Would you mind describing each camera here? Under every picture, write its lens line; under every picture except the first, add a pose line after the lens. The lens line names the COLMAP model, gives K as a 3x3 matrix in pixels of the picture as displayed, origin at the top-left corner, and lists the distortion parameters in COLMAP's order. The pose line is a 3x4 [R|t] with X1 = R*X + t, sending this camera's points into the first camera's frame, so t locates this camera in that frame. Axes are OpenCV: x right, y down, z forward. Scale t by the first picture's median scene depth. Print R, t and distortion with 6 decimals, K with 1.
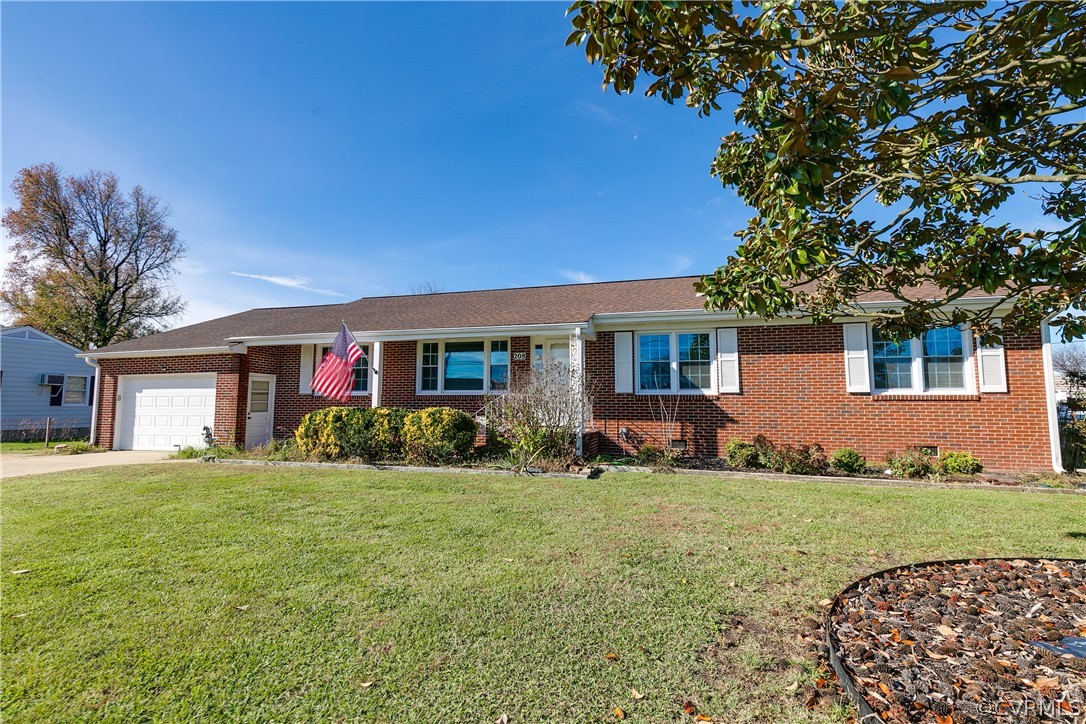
lens RADIAL K [[489.7, 0, 547.1], [0, 489.7, 366.2], [0, 0, 1]] dist [0.003935, -0.000285]
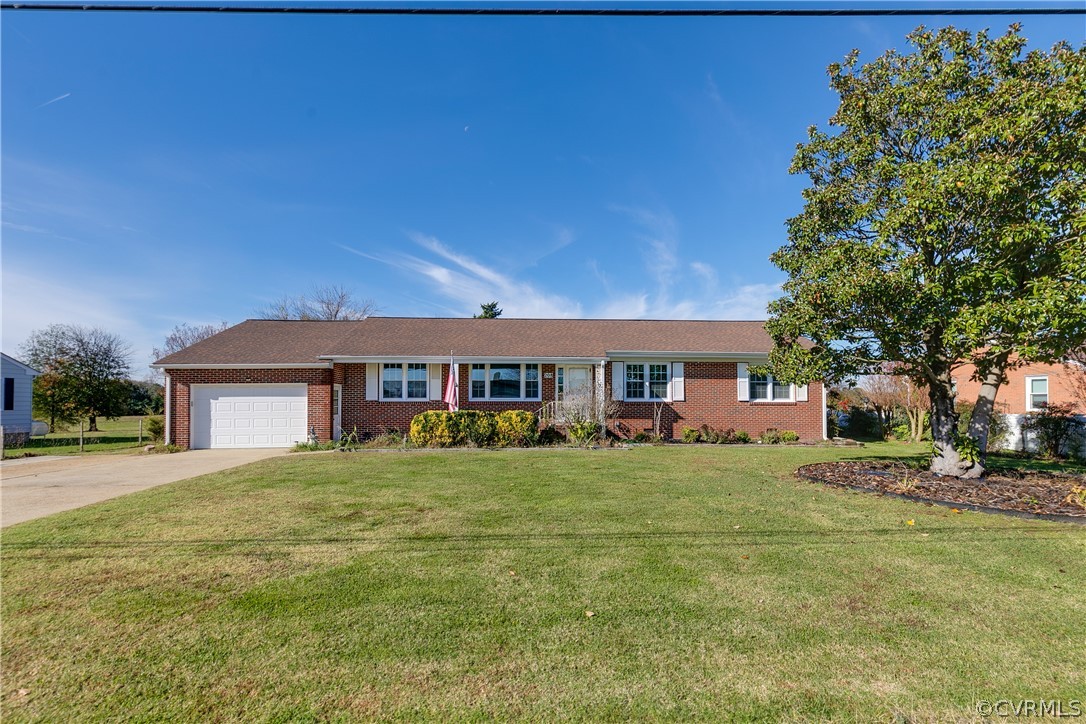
lens RADIAL K [[489.7, 0, 544.3], [0, 489.7, 396.9], [0, 0, 1]] dist [0.003935, -0.000285]
pose [[0.943036, 0.002290, 0.332684, -0.647418], [-0.023626, 0.997913, 0.060102, -0.051400], [-0.331851, -0.064538, 0.941121, -0.457125]]
